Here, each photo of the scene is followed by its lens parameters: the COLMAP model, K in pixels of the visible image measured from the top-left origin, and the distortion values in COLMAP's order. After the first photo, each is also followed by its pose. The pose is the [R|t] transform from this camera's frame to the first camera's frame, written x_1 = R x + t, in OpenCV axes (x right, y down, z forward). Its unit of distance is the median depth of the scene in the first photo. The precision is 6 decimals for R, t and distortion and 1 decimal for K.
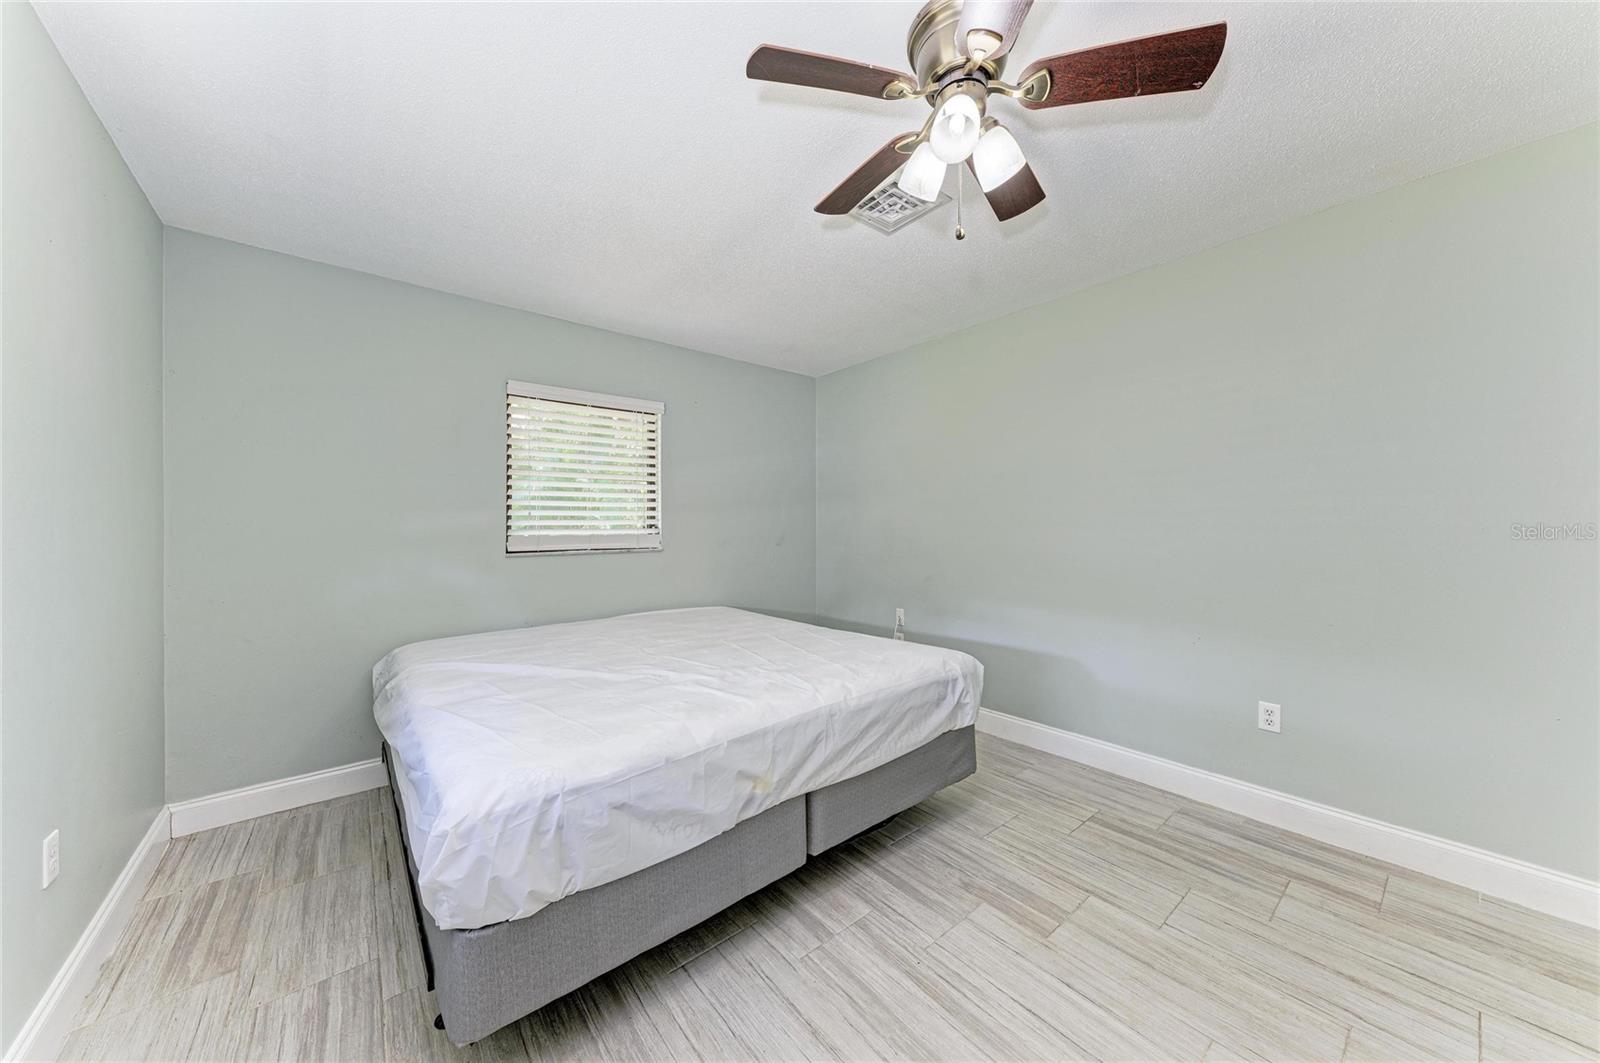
lens RADIAL K [[544.7, 0, 820.8], [0, 544.7, 529.6], [0, 0, 1]] dist [0.013281, -0.000355]
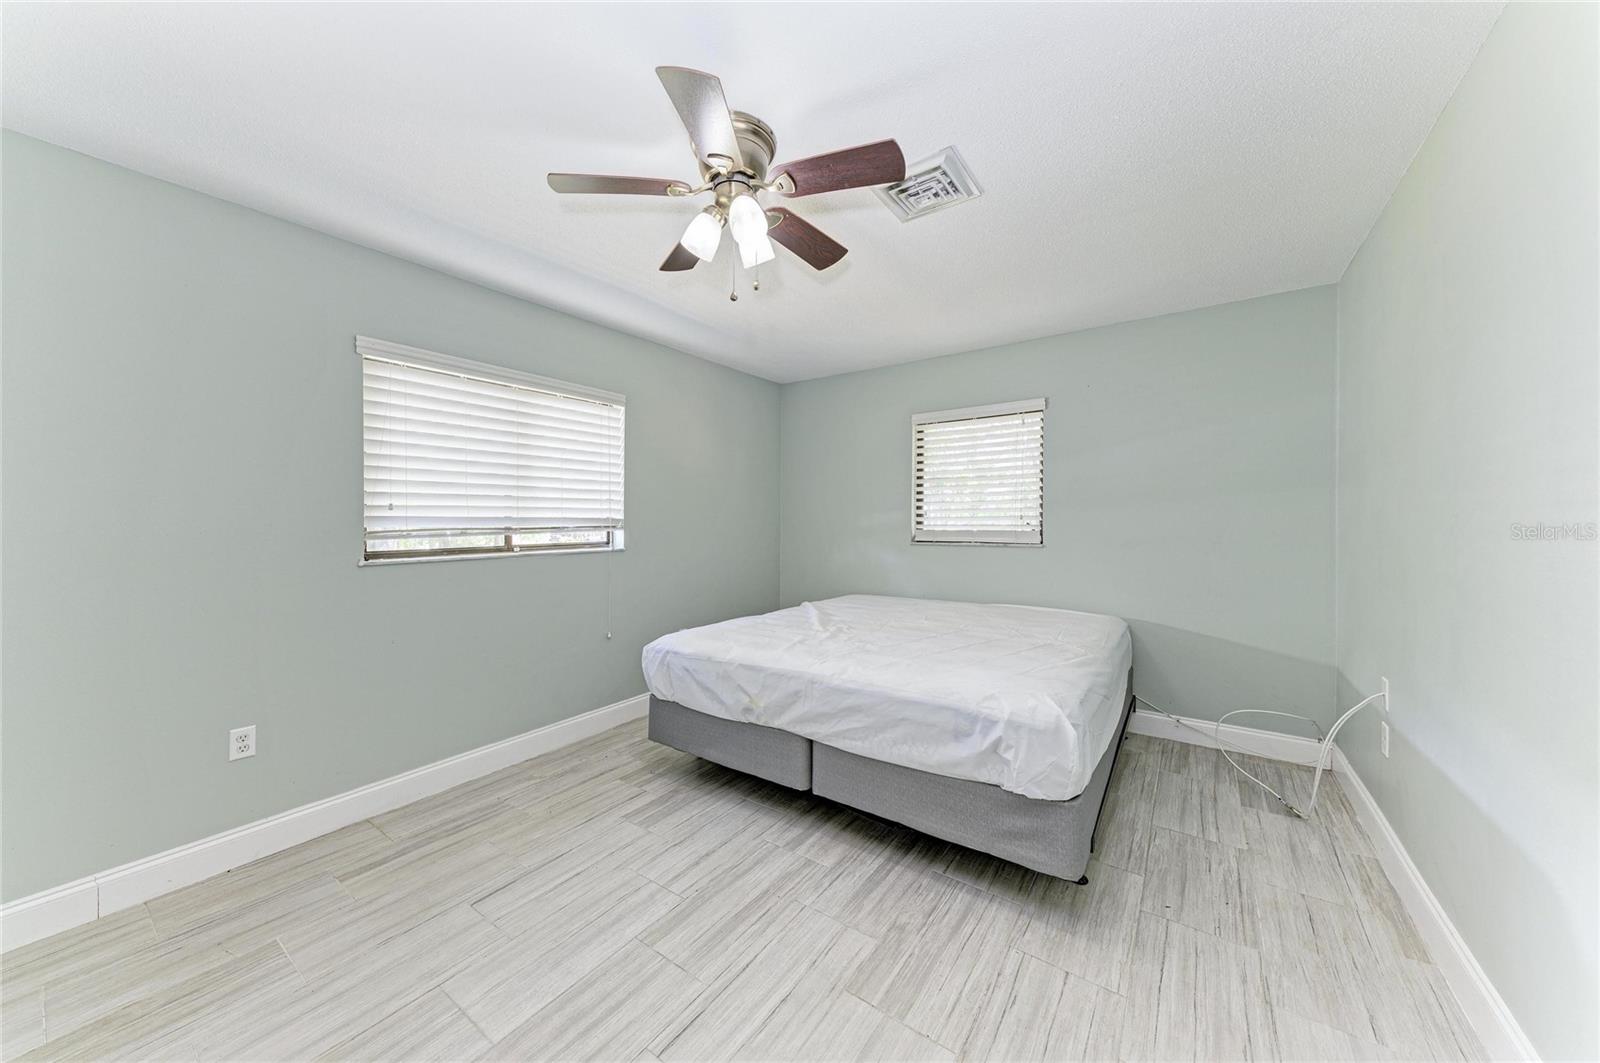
lens RADIAL K [[560.3, 0, 796.2], [0, 560.3, 523.5], [0, 0, 1]] dist [0.020437, -0.006568]
pose [[0.239375, 0.009534, -0.970880, 1.214160], [-0.004932, 0.999951, 0.008603, -0.021649], [0.970915, 0.002729, 0.239410, 0.665128]]
